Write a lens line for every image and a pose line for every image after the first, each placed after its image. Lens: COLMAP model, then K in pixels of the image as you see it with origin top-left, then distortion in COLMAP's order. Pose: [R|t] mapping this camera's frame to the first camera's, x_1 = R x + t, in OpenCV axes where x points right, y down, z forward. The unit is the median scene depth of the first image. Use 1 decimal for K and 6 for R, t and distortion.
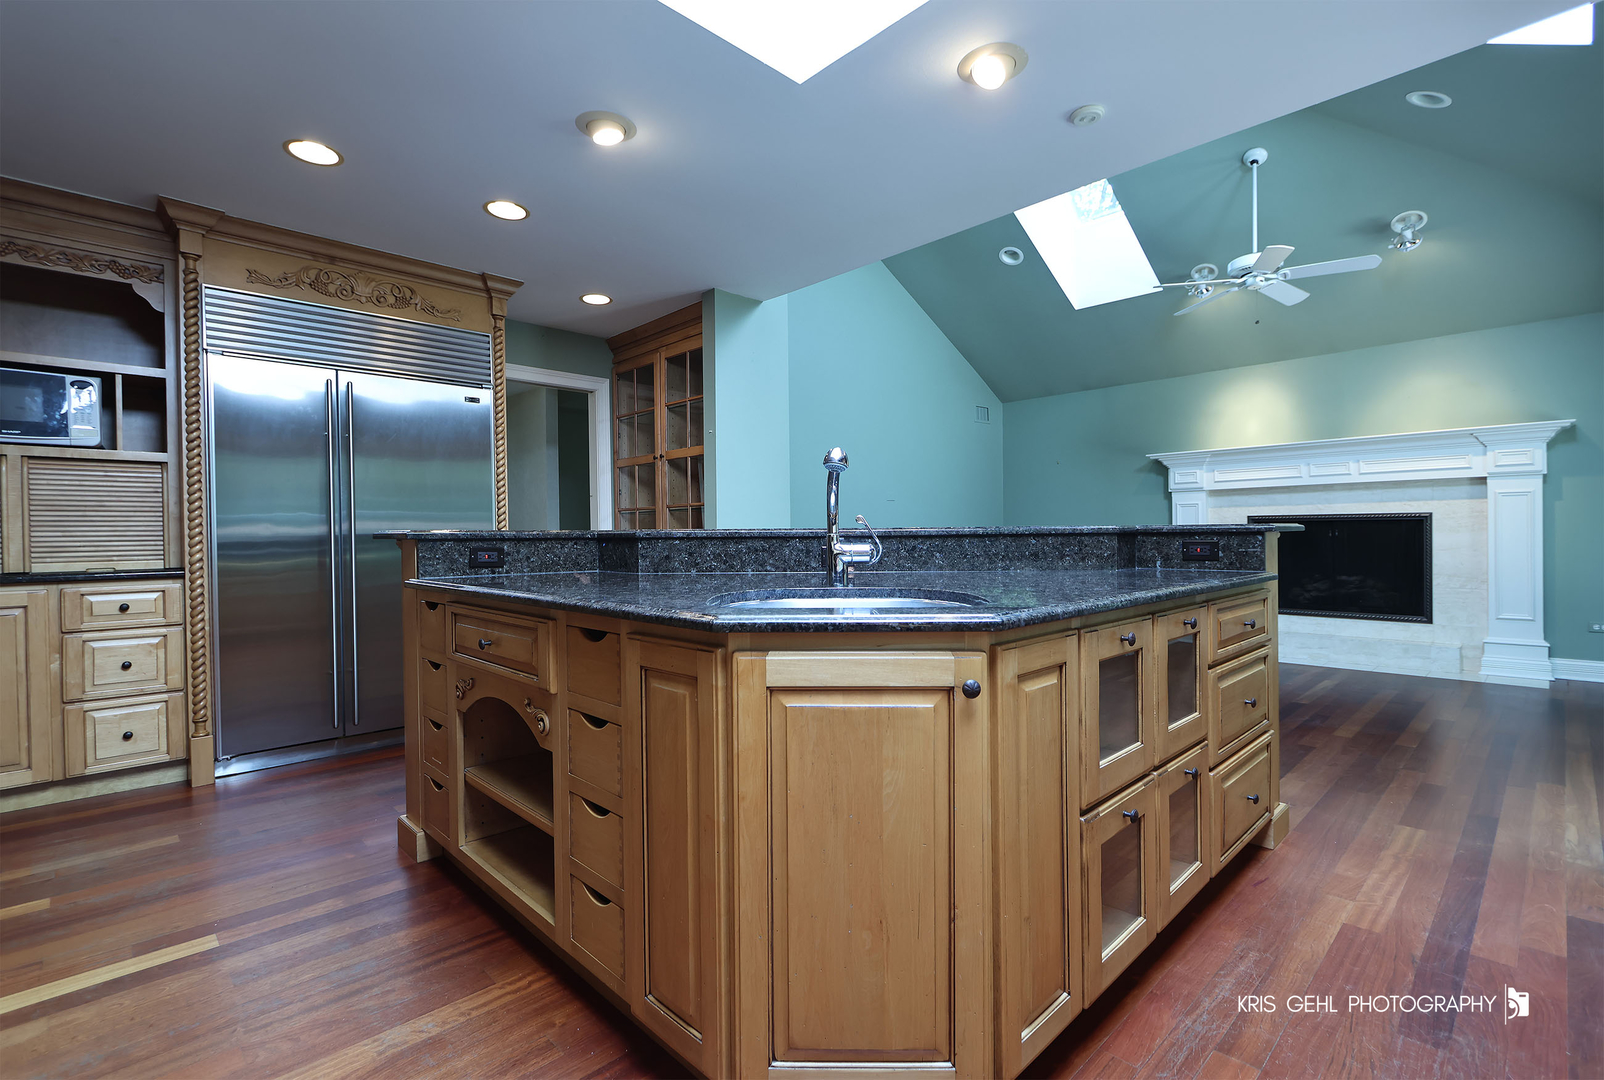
lens RADIAL K [[737.8, 0, 797.1], [0, 737.8, 542.4], [0, 0, 1]] dist [0.000983, -0.000570]
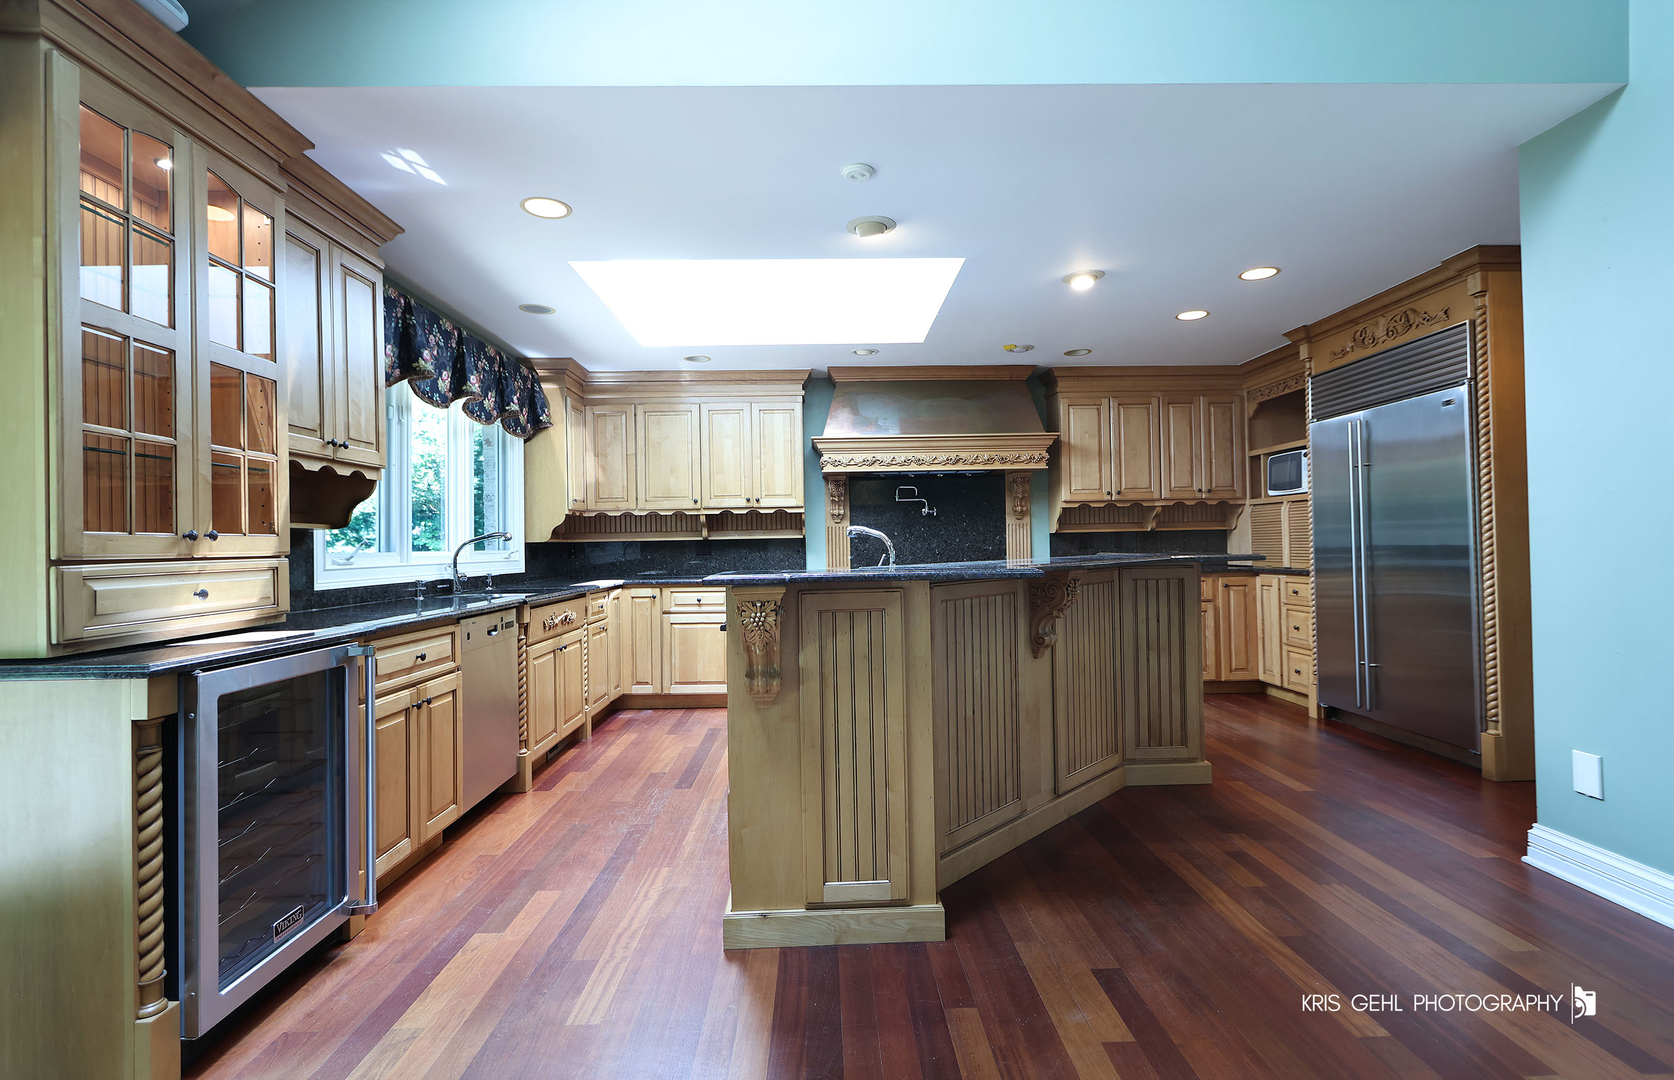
lens RADIAL K [[773.9, 0, 847.2], [0, 773.9, 534.5], [0, 0, 1]] dist [0.000462, -0.000489]
pose [[-0.660436, 0.011364, -0.750796, 0.965643], [0.018995, 0.999818, -0.001576, -0.051487], [0.750642, -0.015302, -0.660532, 1.330768]]
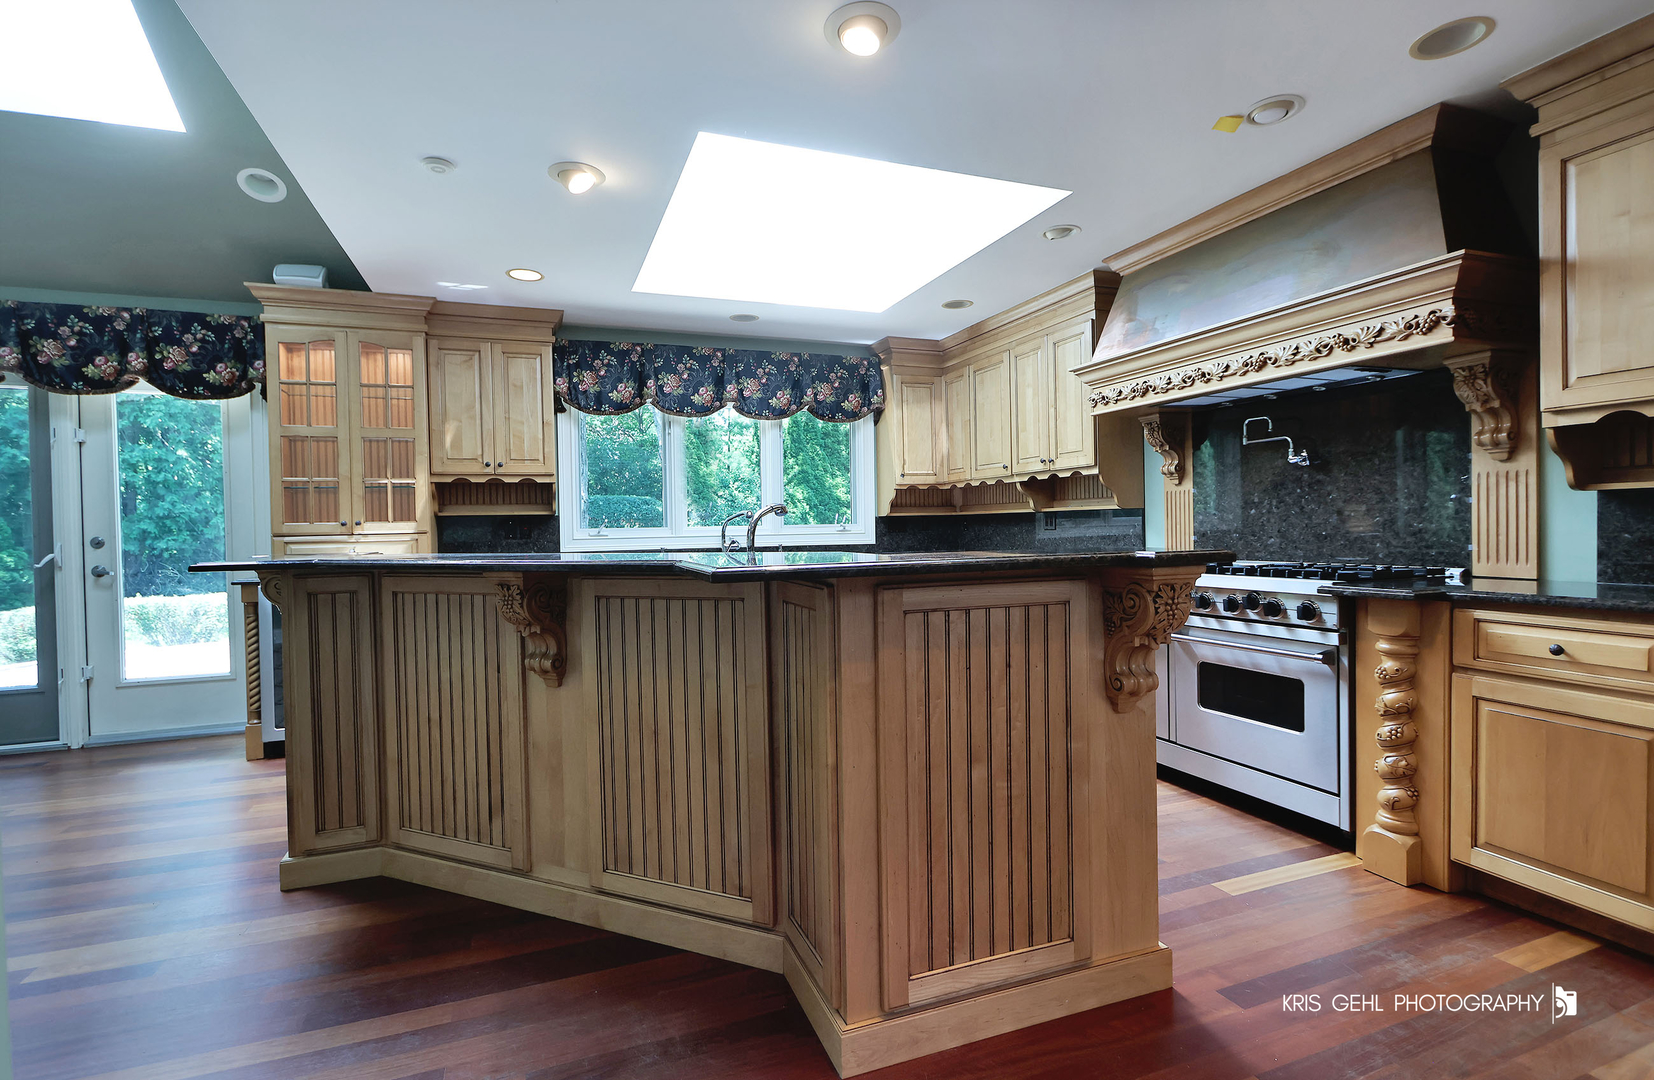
lens RADIAL K [[764.6, 0, 828.6], [0, 764.6, 541.2], [0, 0, 1]] dist [0.000462, -0.000489]
pose [[-0.929071, 0.018434, 0.369442, -0.408783], [0.030164, 0.999207, 0.025999, -0.040373], [-0.368670, 0.035299, -0.928890, 1.429015]]
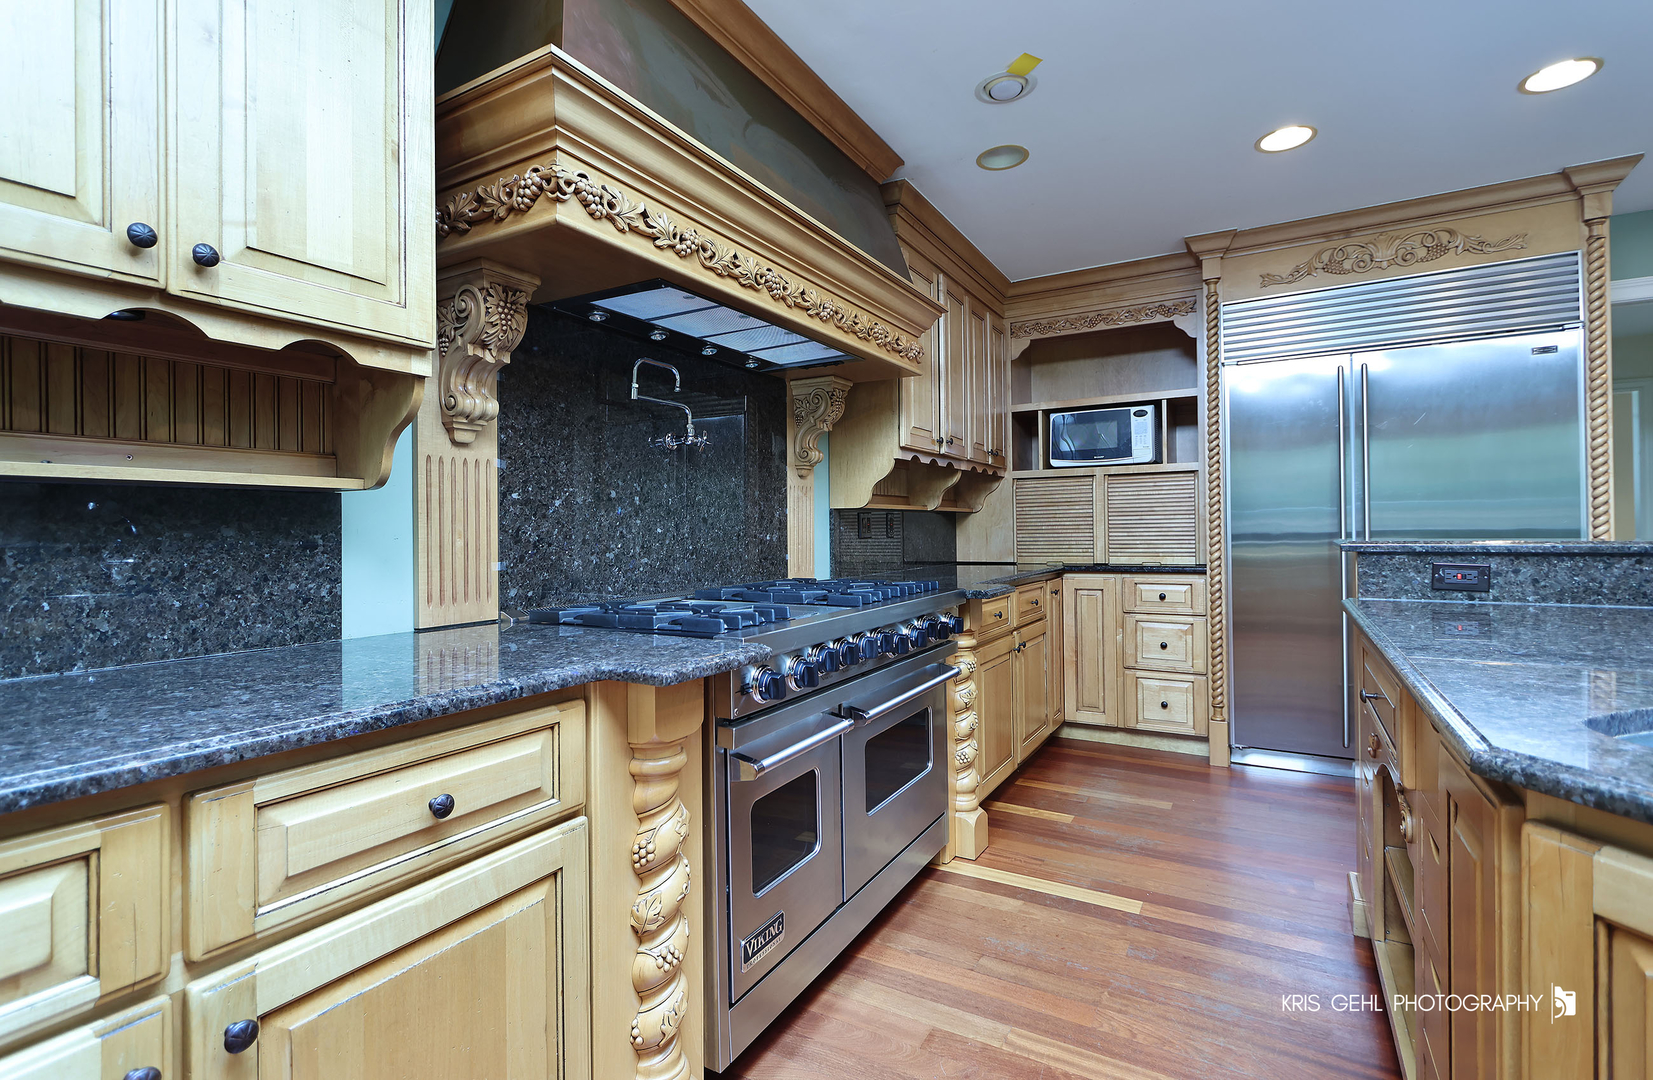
lens RADIAL K [[764.2, 0, 817.4], [0, 764.2, 532.7], [0, 0, 1]] dist [0.000462, -0.000489]
pose [[0.269863, 0.009205, -0.962855, 0.116516], [0.000934, 0.999951, 0.009821, -0.025943], [0.962898, -0.003550, 0.269841, 0.129415]]
